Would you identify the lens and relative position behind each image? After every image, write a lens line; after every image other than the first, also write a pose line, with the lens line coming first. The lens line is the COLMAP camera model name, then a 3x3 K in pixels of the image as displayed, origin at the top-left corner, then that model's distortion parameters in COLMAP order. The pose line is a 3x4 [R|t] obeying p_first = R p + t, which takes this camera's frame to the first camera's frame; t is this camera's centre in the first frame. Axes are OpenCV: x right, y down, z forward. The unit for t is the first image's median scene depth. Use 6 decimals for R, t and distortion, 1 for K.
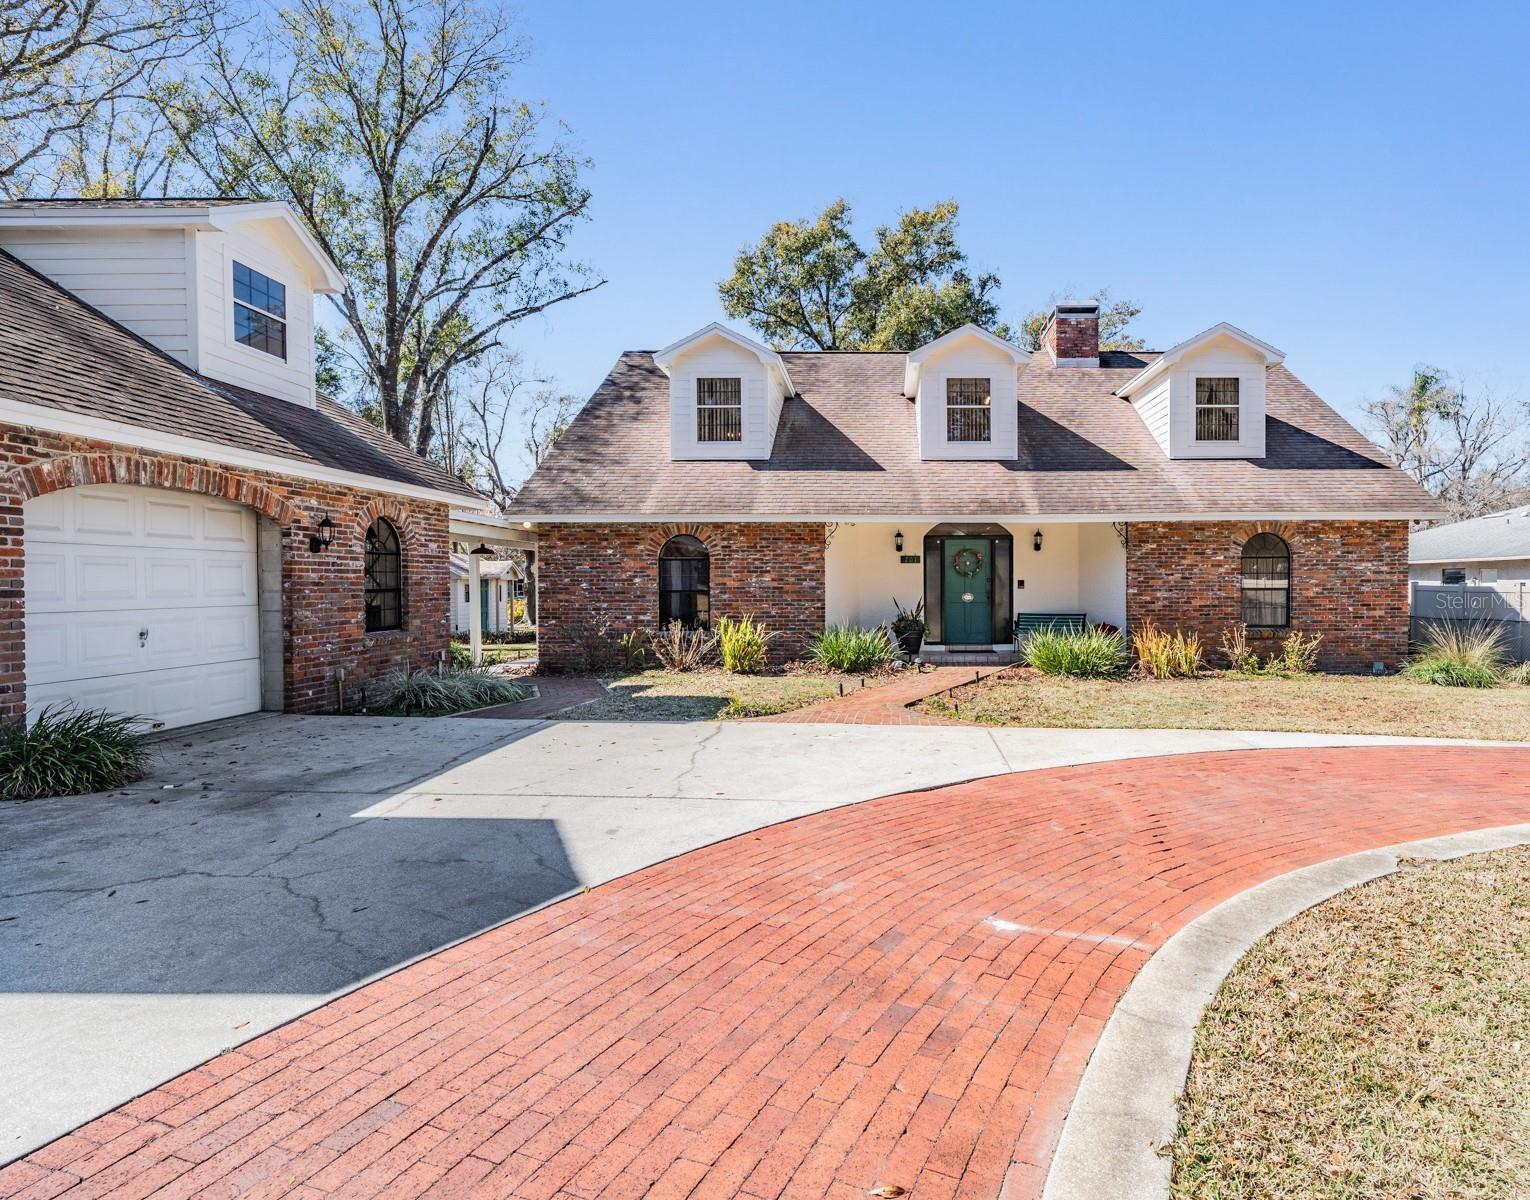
lens RADIAL K [[851.2, 0, 895.0], [0, 851.2, 593.0], [0, 0, 1]] dist [0.004760, 0.001281]
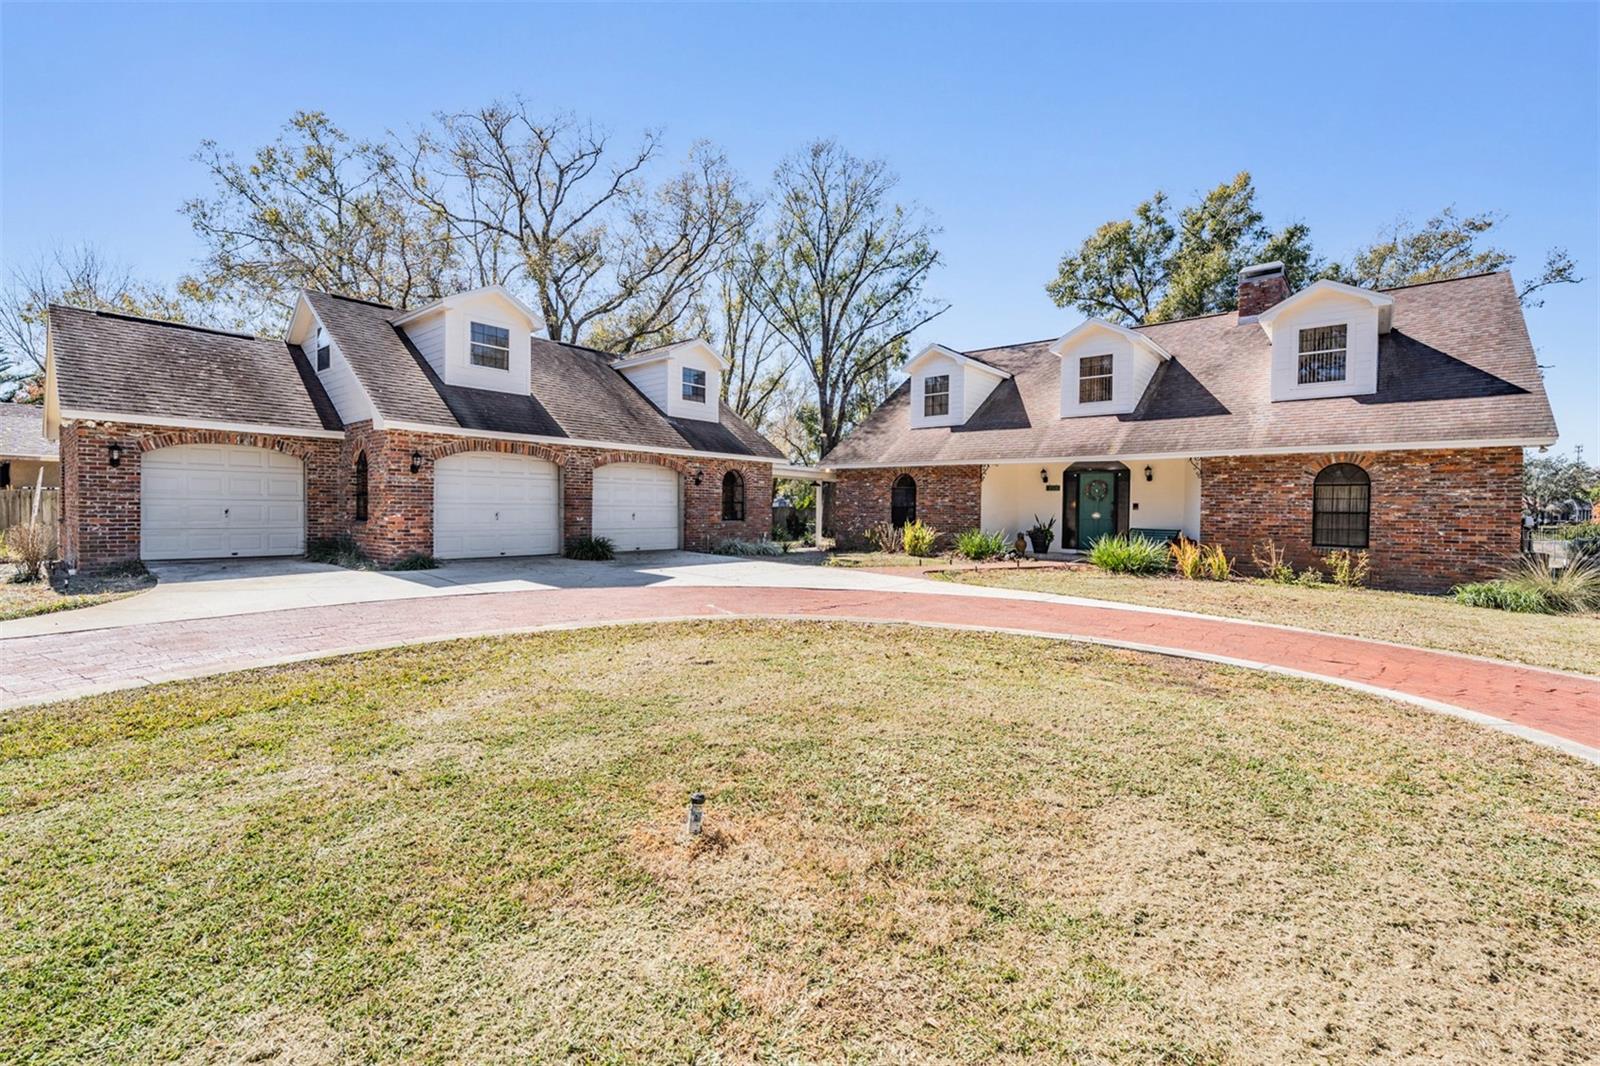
lens RADIAL K [[698.1, 0, 798.7], [0, 698.1, 520.4], [0, 0, 1]] dist [0.000525, 0.000486]
pose [[0.742205, 0.026693, -0.669641, 0.524042], [-0.025245, 0.999611, 0.011865, 0.012565], [0.669697, 0.008099, 0.742590, -0.167691]]
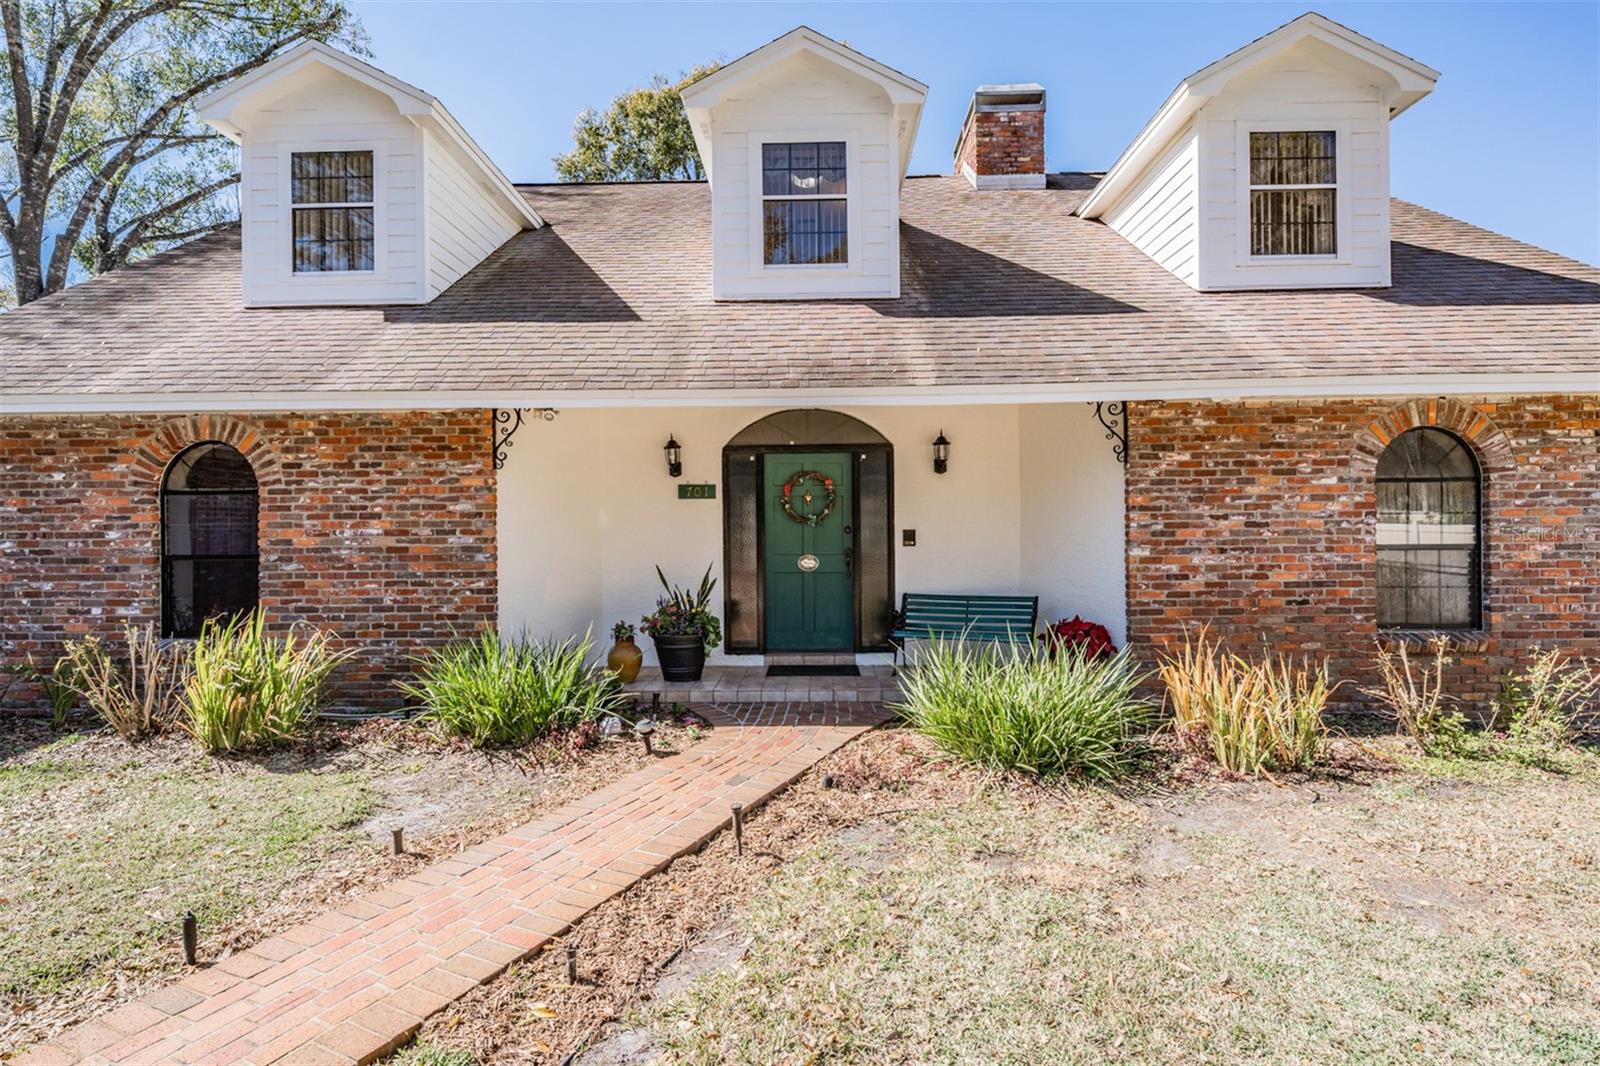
lens RADIAL K [[820.2, 0, 816.5], [0, 820.2, 531.5], [0, 0, 1]] dist [0.001069, -0.000130]
pose [[0.999209, -0.005240, -0.039432, 0.118406], [0.004683, 0.999888, -0.014199, -0.008339], [0.039502, 0.014003, 0.999121, 0.539817]]
